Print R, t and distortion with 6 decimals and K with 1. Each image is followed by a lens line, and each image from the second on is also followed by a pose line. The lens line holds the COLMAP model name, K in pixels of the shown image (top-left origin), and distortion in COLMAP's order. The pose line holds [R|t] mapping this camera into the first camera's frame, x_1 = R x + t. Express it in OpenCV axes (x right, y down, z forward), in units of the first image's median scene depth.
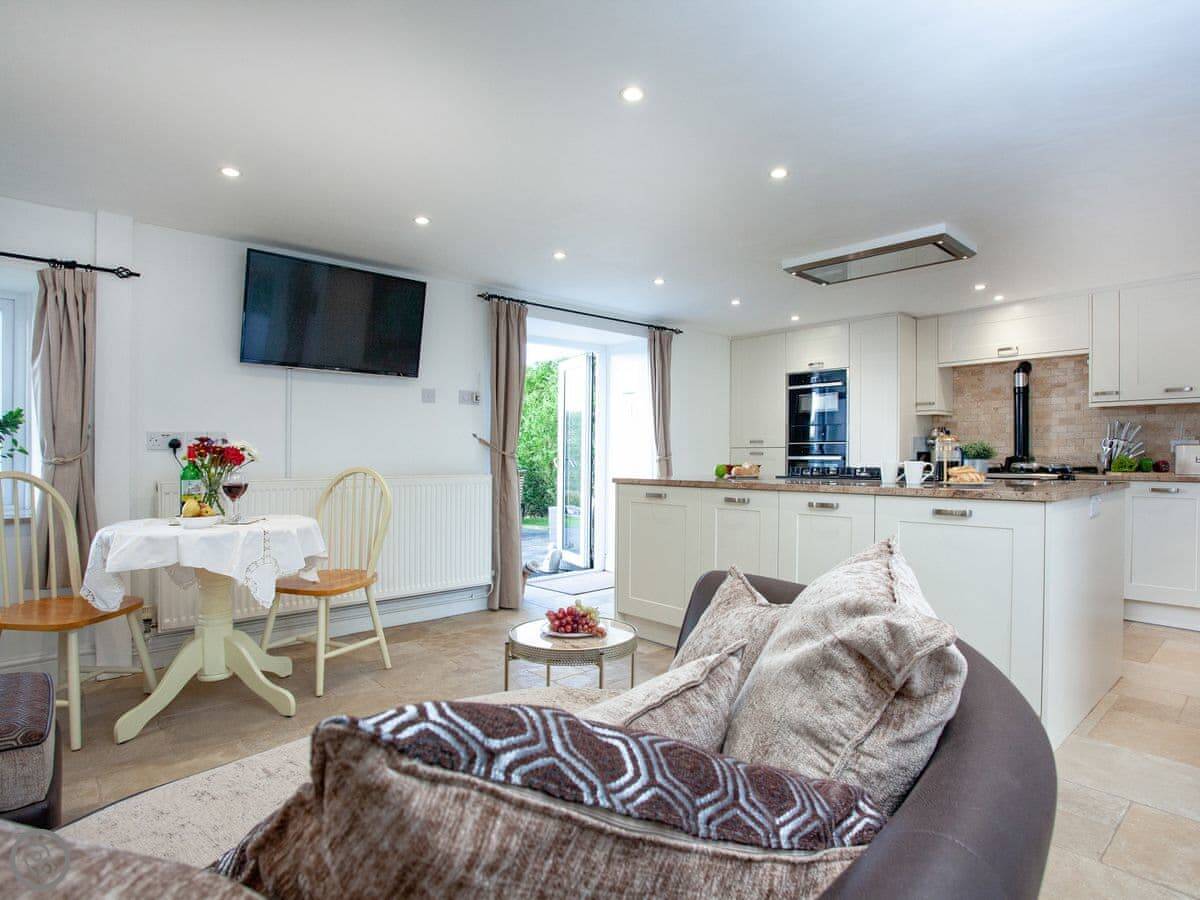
lens RADIAL K [[622.2, 0, 616.6], [0, 622.2, 454.9], [0, 0, 1]] dist [-0.060558, 0.032231]
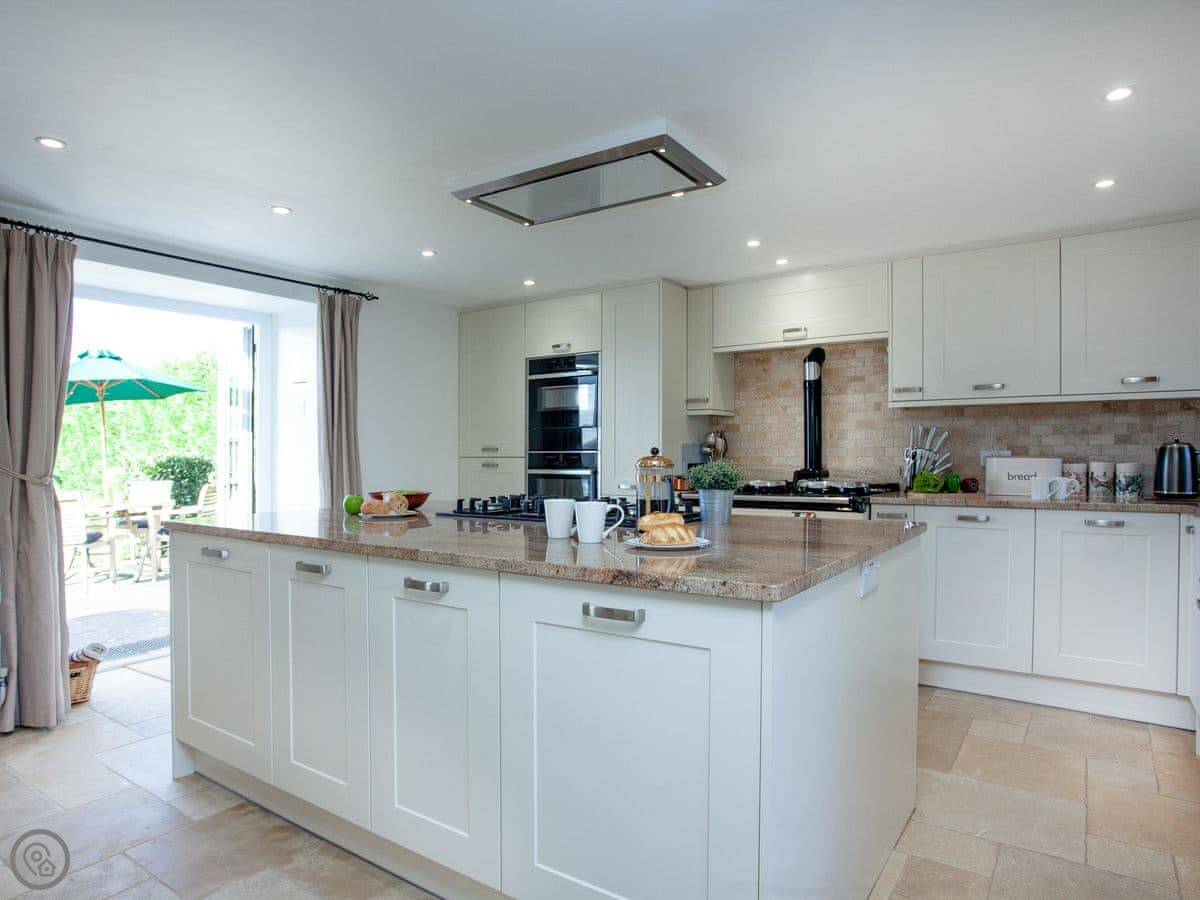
lens RADIAL K [[677.0, 0, 575.4], [0, 677.0, 454.6], [0, 0, 1]] dist [-0.034934, 0.002374]
pose [[0.981156, -0.005284, 0.193145, 0.203785], [0.004196, 0.999973, 0.006038, -0.023510], [-0.193172, -0.005114, 0.981152, 0.218540]]
